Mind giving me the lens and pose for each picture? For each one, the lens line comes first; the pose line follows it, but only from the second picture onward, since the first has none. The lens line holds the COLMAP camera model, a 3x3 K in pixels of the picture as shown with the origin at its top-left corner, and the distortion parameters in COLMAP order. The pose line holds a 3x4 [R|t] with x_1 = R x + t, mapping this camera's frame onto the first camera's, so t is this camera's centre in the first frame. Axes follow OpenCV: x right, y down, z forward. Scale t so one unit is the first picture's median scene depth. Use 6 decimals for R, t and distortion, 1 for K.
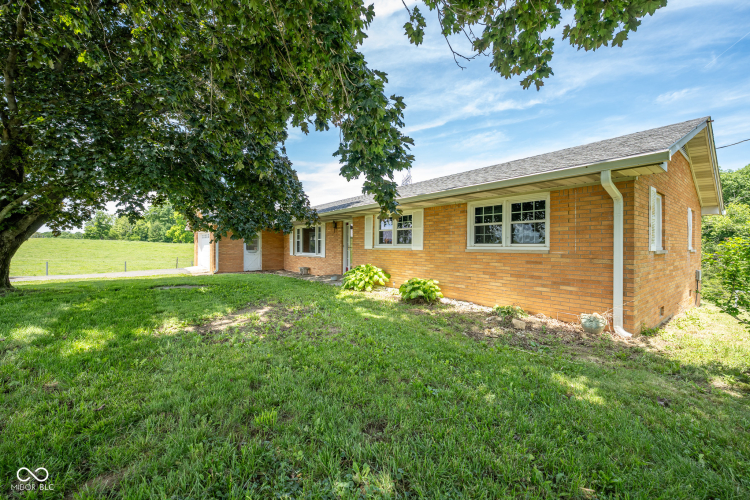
lens RADIAL K [[300.7, 0, 373.9], [0, 300.7, 250.1], [0, 0, 1]] dist [0.000272, 0.000034]
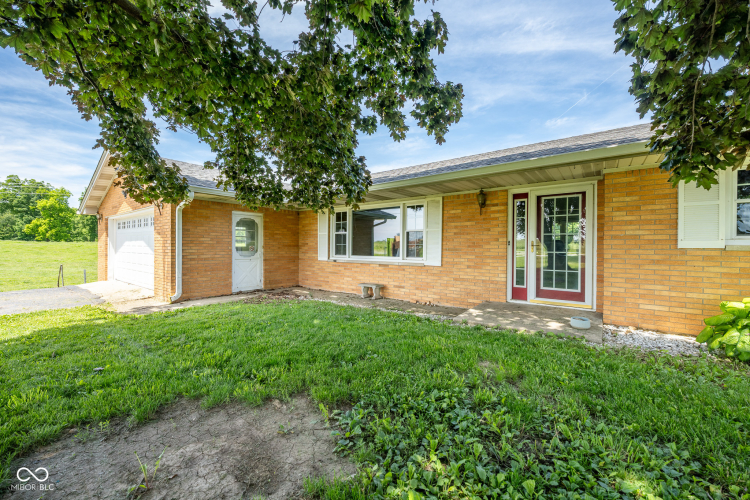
lens RADIAL K [[298.4, 0, 371.8], [0, 298.4, 251.1], [0, 0, 1]] dist [0.000841, -0.000613]
pose [[0.966711, -0.001264, 0.255869, -0.357799], [0.000863, 0.999998, 0.001677, -0.000902], [-0.255870, -0.001400, 0.966710, 0.492816]]
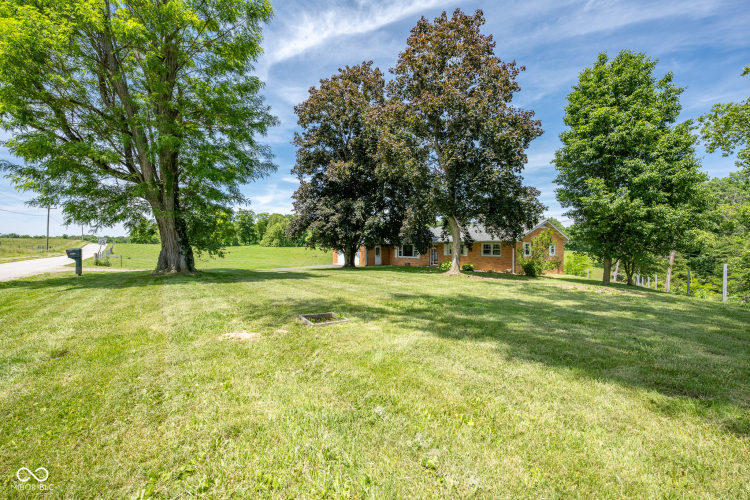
lens RADIAL K [[298.4, 0, 374.2], [0, 298.4, 250.0], [0, 0, 1]] dist [0.000841, -0.000613]
pose [[0.999712, -0.005691, -0.023295, -0.414590], [0.005599, 0.999976, -0.004047, -0.031048], [0.023318, 0.003915, 0.999720, -1.212424]]
